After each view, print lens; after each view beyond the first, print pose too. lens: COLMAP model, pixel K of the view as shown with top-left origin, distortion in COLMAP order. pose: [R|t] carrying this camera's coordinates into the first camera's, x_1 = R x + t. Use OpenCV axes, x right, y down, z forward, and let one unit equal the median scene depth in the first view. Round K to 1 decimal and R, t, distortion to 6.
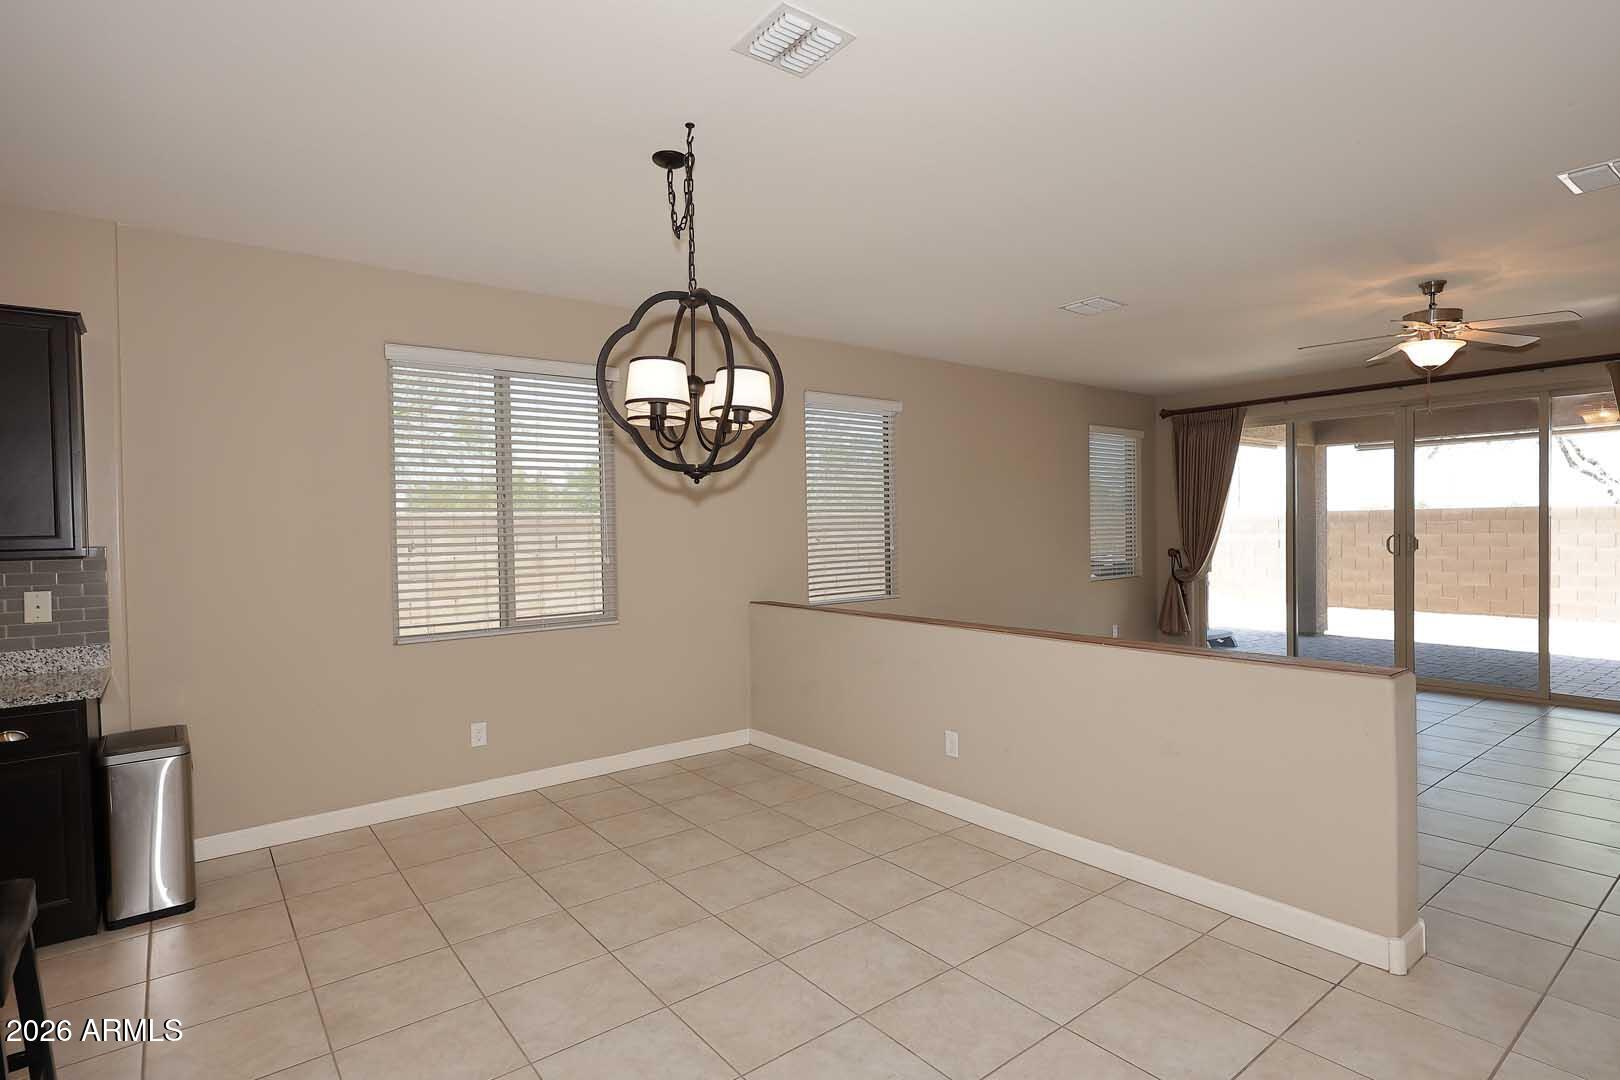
lens RADIAL K [[824.7, 0, 807.8], [0, 824.7, 547.0], [0, 0, 1]] dist [-0.001267, 0.003331]
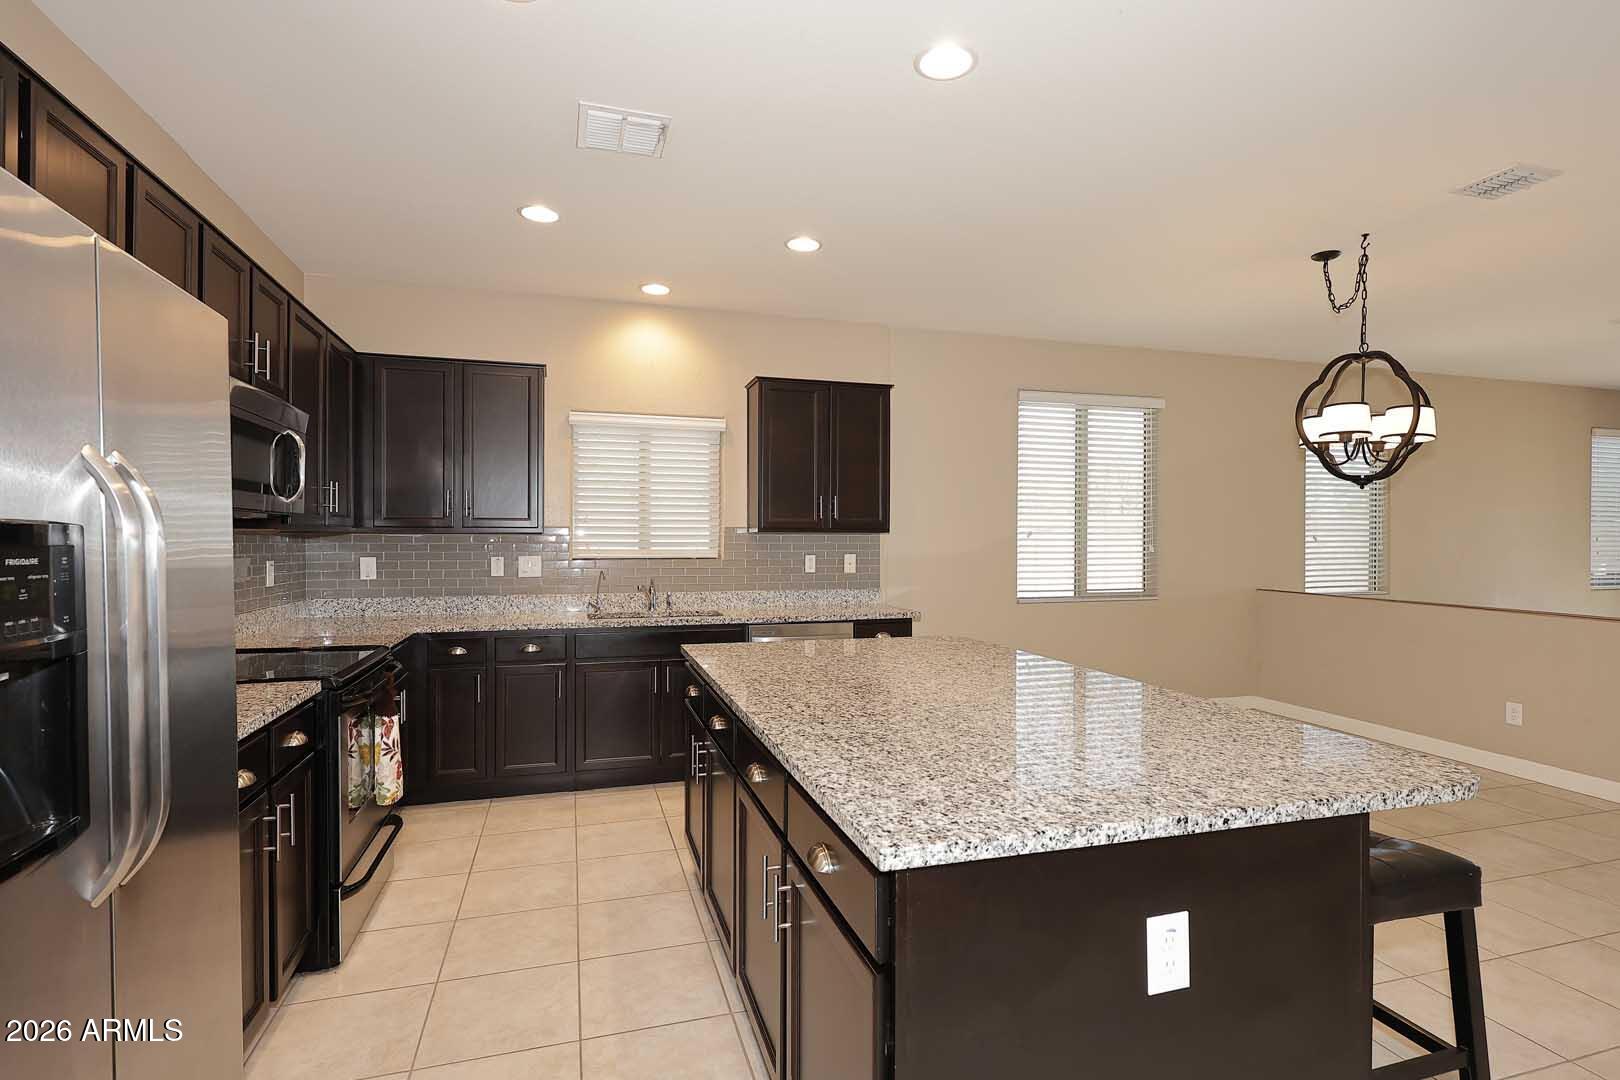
lens RADIAL K [[779.3, 0, 807.9], [0, 779.3, 541.6], [0, 0, 1]] dist [-0.001950, 0.000472]
pose [[0.929867, 0.024552, -0.367077, -0.442242], [-0.029041, 0.999556, -0.006711, 0.041744], [0.366749, 0.016900, 0.930166, -0.485731]]
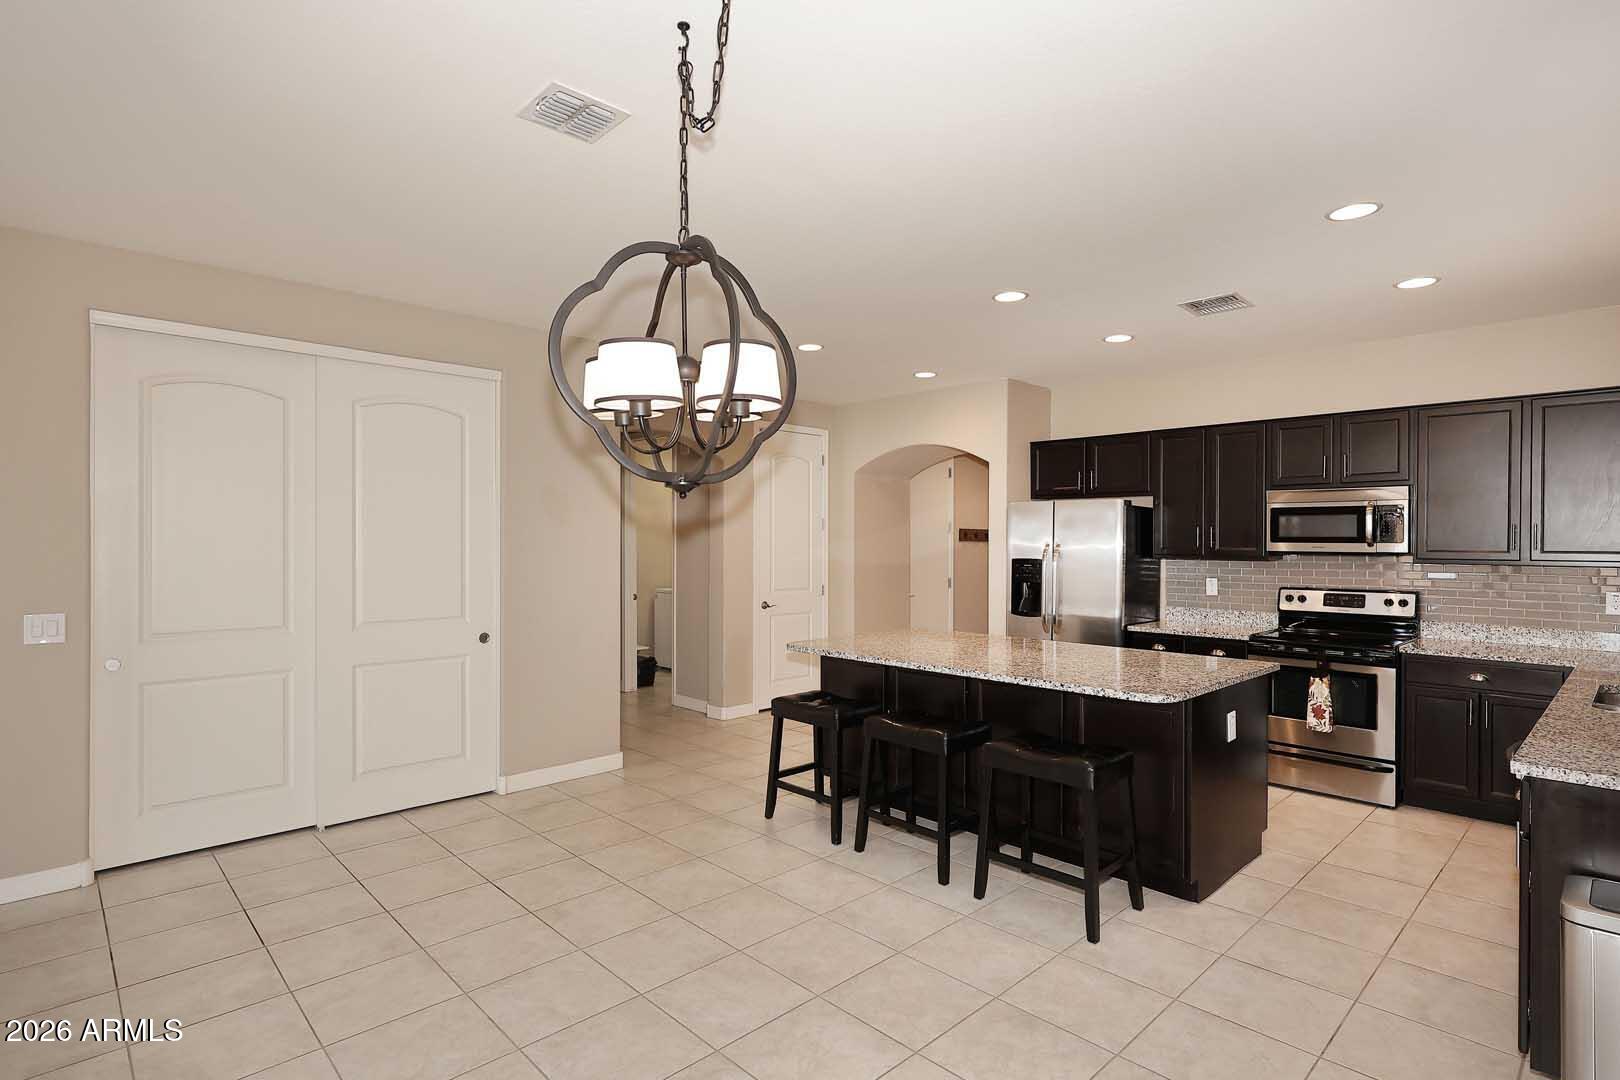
lens RADIAL K [[824.7, 0, 819.8], [0, 824.7, 543.6], [0, 0, 1]] dist [-0.001267, 0.003331]
pose [[-0.994784, 0.015716, -0.100787, -0.148461], [0.013204, 0.999586, 0.025546, -0.046271], [0.101147, 0.024082, -0.994580, 1.500690]]
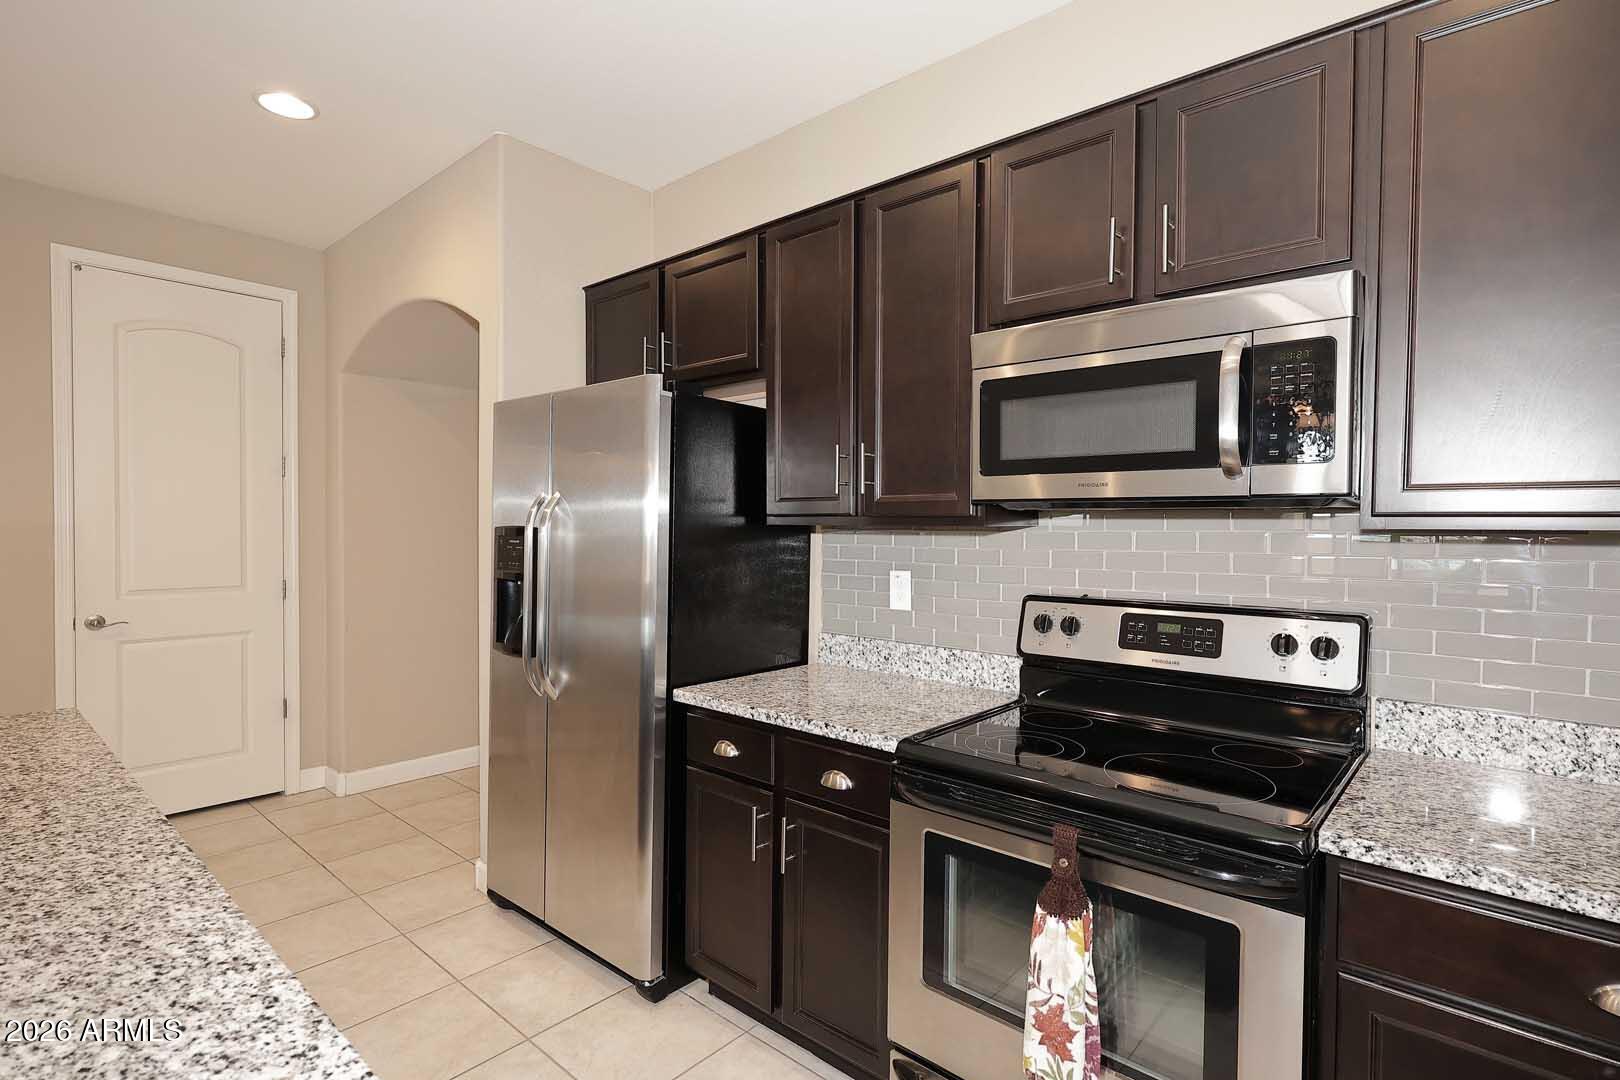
lens RADIAL K [[779.3, 0, 832.4], [0, 779.3, 545.8], [0, 0, 1]] dist [-0.001950, 0.000472]
pose [[-0.983527, 0.016863, -0.179974, -0.984853], [0.008333, 0.998810, 0.048045, 0.026420], [0.180570, 0.045754, -0.982497, 0.514588]]
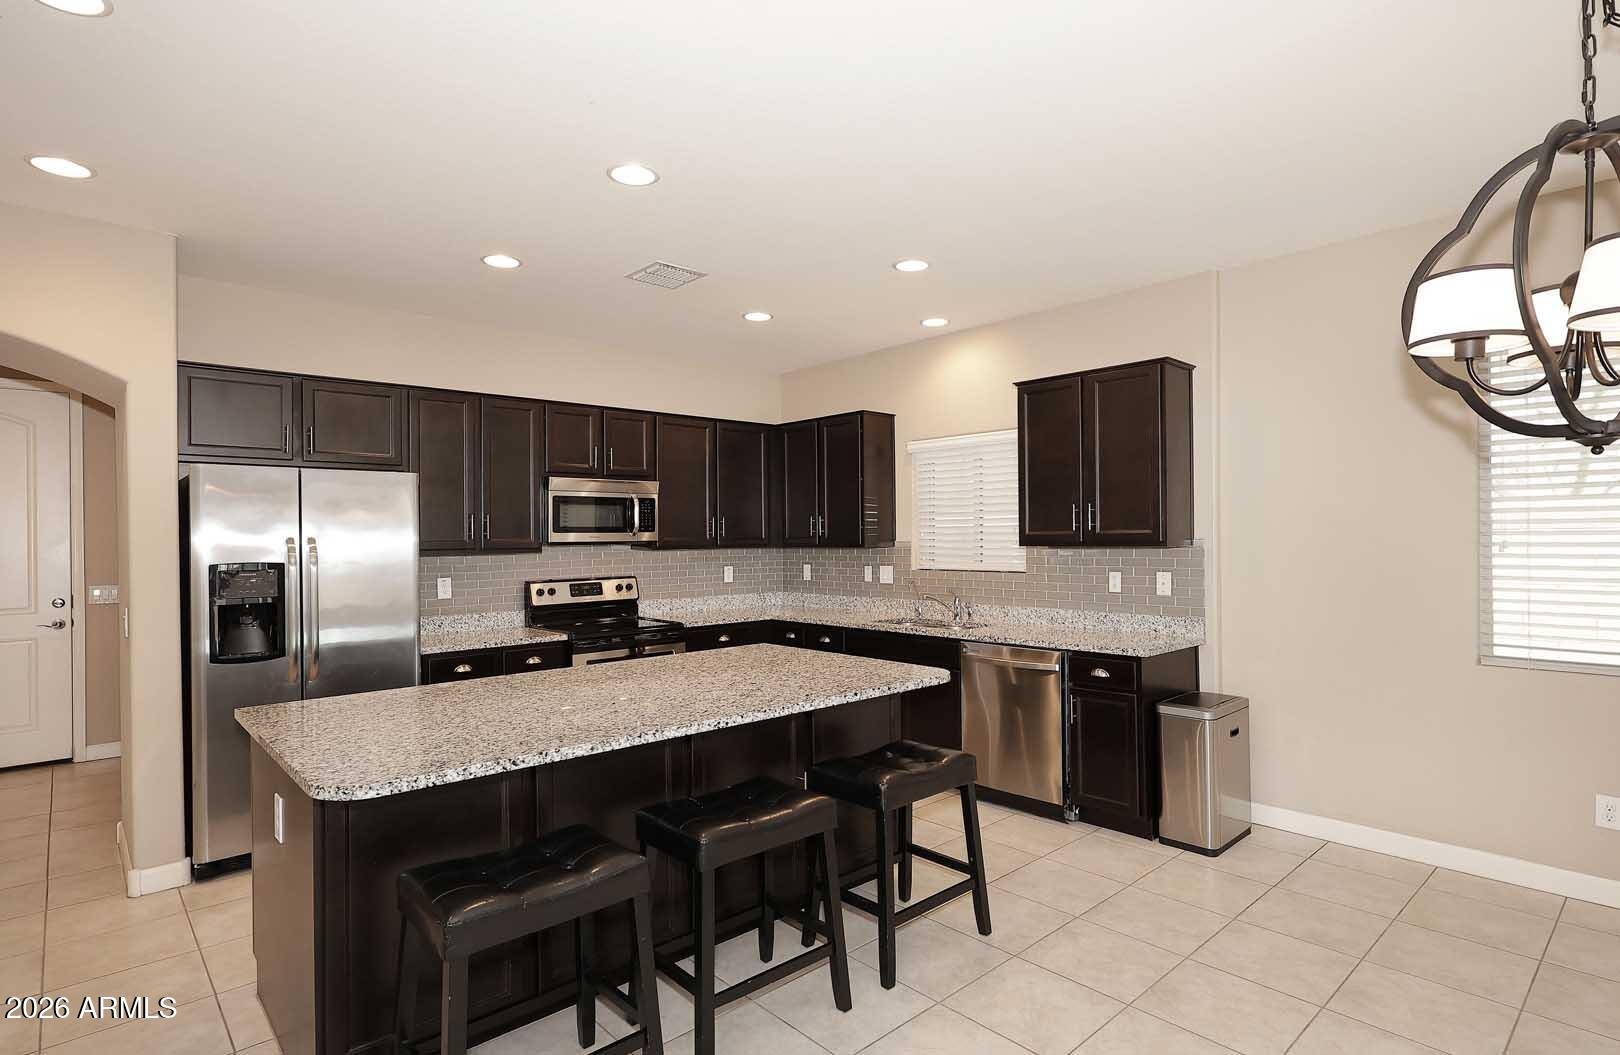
lens RADIAL K [[825.5, 0, 824.7], [0, 825.5, 534.2], [0, 0, 1]] dist [0.004785, -0.000597]
pose [[0.076674, 0.015227, -0.996940, 0.345985], [-0.010927, 0.999836, 0.014431, -0.020079], [0.996996, 0.009787, 0.076828, 0.358506]]
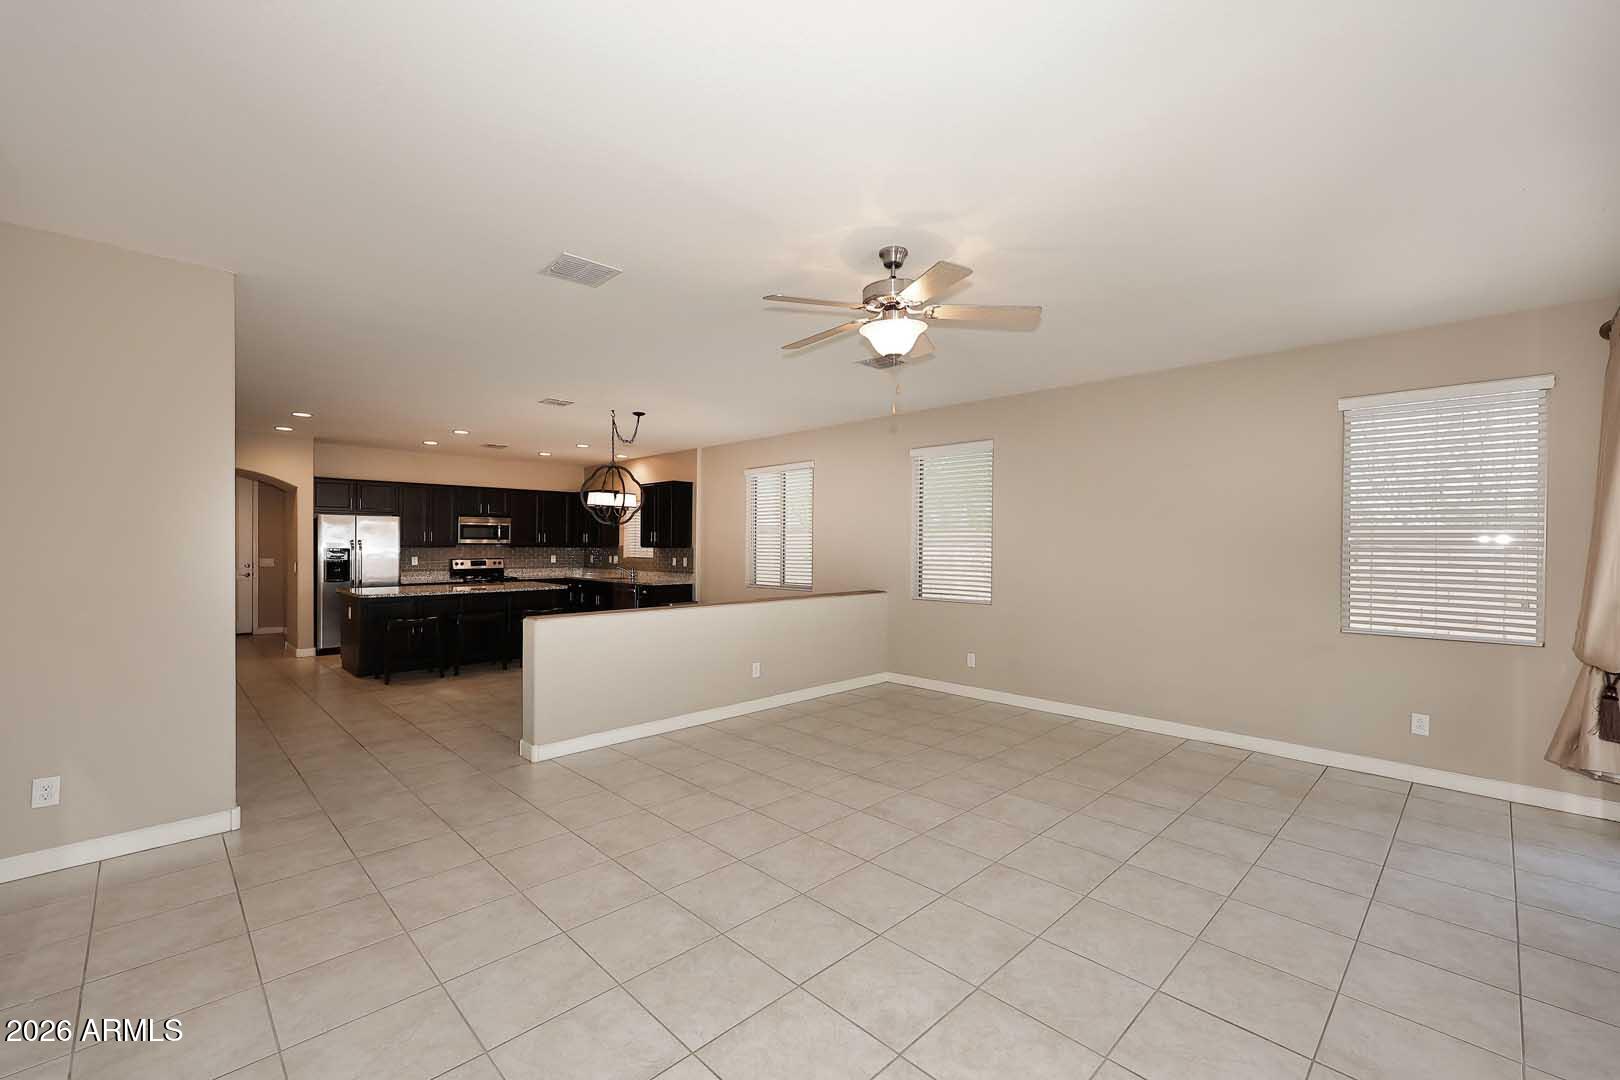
lens RADIAL K [[659.5, 0, 818.2], [0, 659.5, 541.3], [0, 0, 1]] dist [0.000086, 0.000299]
pose [[0.121831, 0.014236, -0.992449, 1.976149], [-0.027774, 0.999554, 0.010928, -0.064143], [0.992162, 0.026233, 0.122172, 1.227110]]
